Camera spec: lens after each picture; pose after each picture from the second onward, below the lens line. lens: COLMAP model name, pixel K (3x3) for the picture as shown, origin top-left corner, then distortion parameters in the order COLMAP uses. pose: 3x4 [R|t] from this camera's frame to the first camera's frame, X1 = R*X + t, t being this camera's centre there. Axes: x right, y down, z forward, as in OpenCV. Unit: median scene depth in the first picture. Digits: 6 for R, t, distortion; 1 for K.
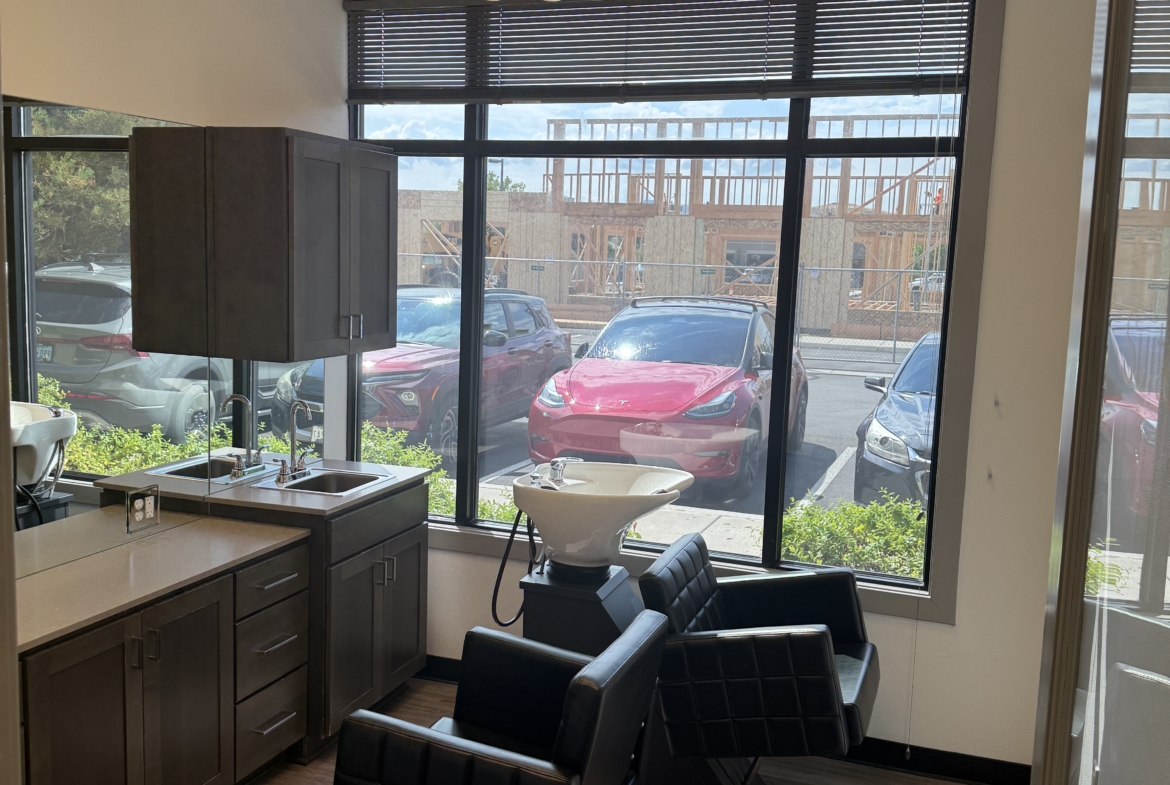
lens RADIAL K [[1085.4, 0, 585.0], [0, 1085.4, 392.5], [0, 0, 1]] dist [0.171100, -0.368859]
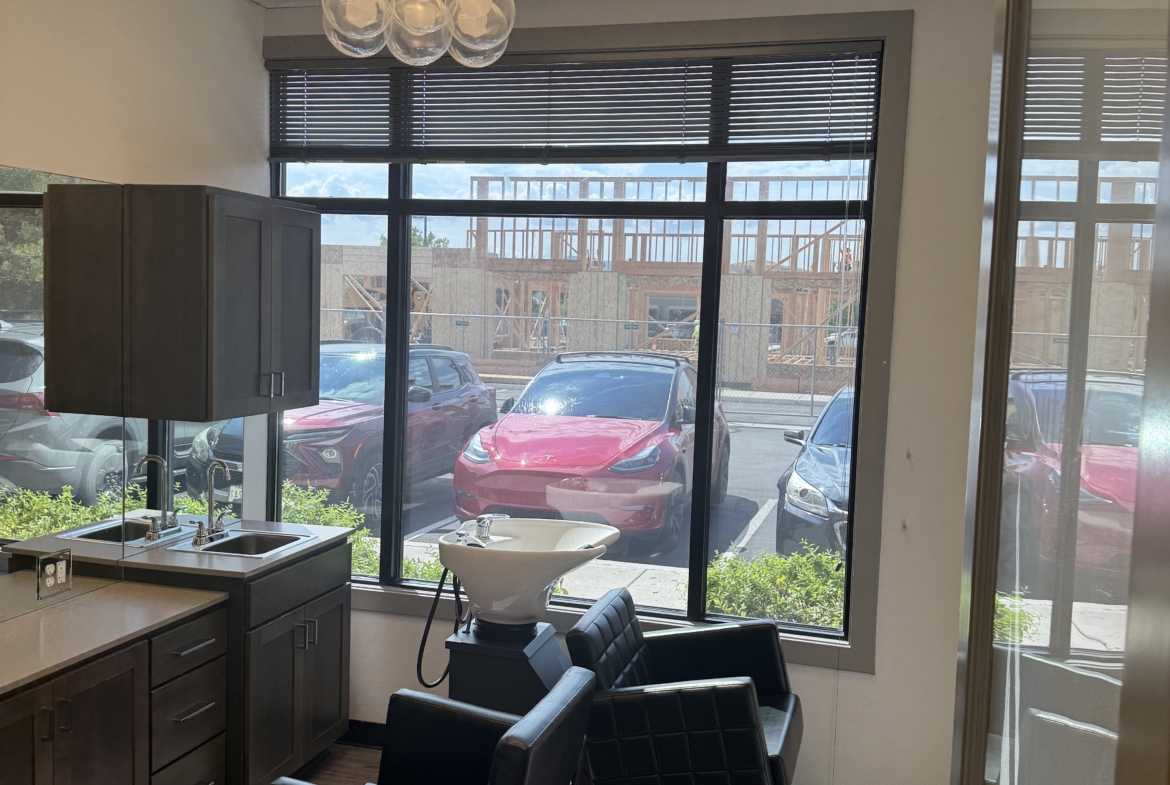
lens RADIAL K [[1085.4, 0, 585.0], [0, 1085.4, 392.5], [0, 0, 1]] dist [0.171100, -0.368859]
pose [[0.997604, -0.006691, 0.068861, -0.000505], [0.010108, 0.998729, -0.049388, -0.001099], [-0.068443, 0.049966, 0.996403, -0.007016]]
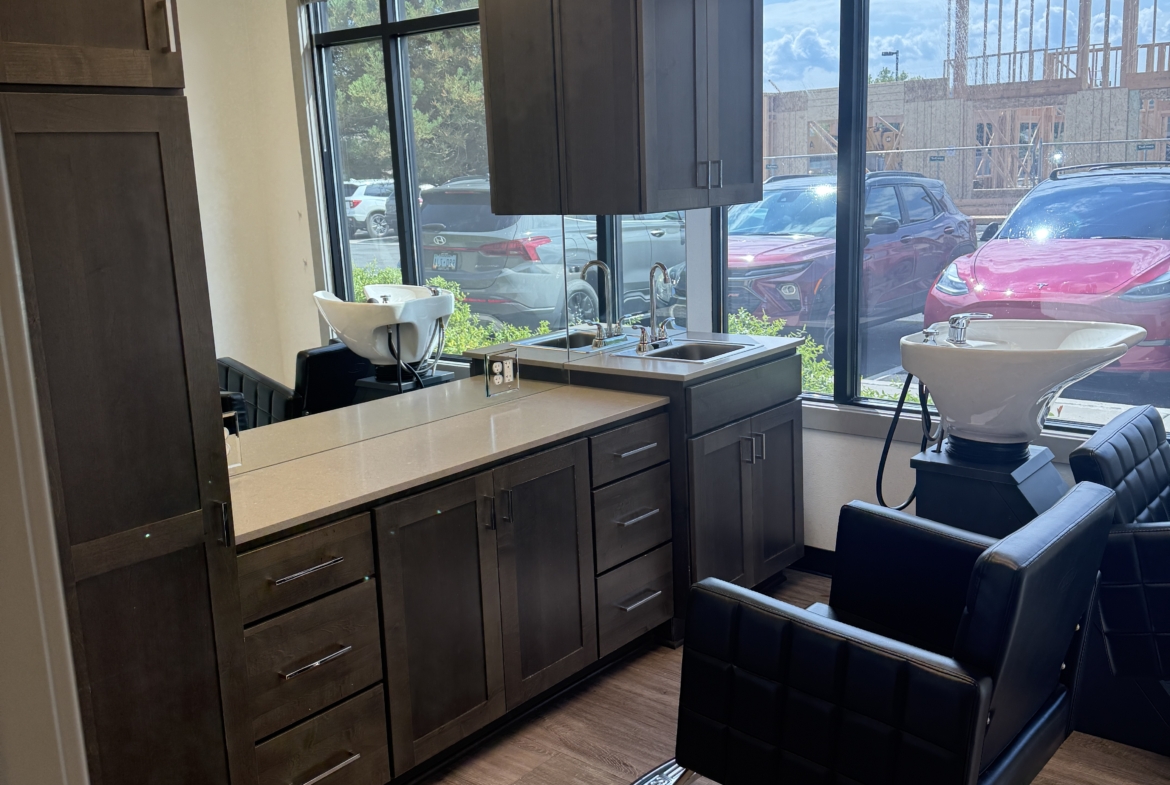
lens RADIAL K [[1085.4, 0, 585.0], [0, 1085.4, 392.5], [0, 0, 1]] dist [0.171100, -0.368859]
pose [[0.938108, -0.003396, -0.346325, -0.001551], [0.029054, 0.997199, 0.068922, 0.046027], [0.345121, -0.074718, 0.935579, 0.103834]]
